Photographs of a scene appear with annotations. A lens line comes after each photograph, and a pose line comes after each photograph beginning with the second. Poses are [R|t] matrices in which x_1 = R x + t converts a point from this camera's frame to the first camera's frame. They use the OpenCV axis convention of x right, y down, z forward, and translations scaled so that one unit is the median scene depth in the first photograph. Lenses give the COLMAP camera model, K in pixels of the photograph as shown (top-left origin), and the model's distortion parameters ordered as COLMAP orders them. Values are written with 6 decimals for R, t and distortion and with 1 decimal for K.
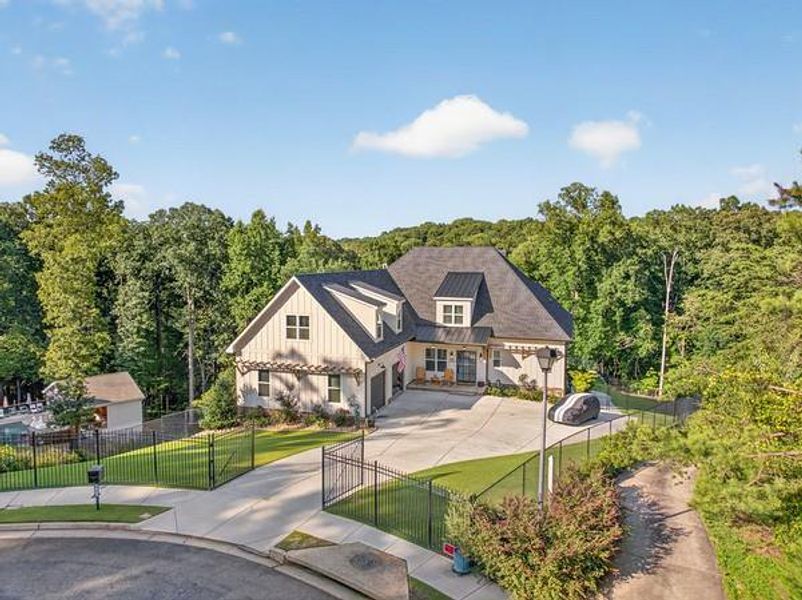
lens RADIAL K [[551.3, 0, 414.9], [0, 551.3, 300.8], [0, 0, 1]] dist [0.028994, -0.053327]
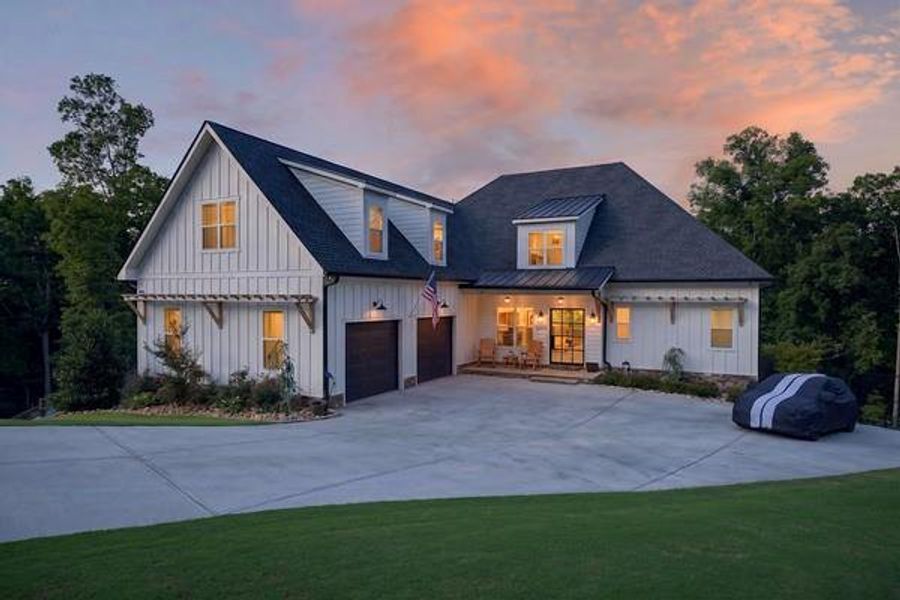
lens RADIAL K [[539.5, 0, 450.9], [0, 539.5, 308.3], [0, 0, 1]] dist [-0.001014, 0.000837]
pose [[0.979039, 0.001475, -0.203667, 0.090799], [-0.013806, 0.998154, -0.059138, 0.126394], [0.203204, 0.060710, 0.977253, 0.443191]]
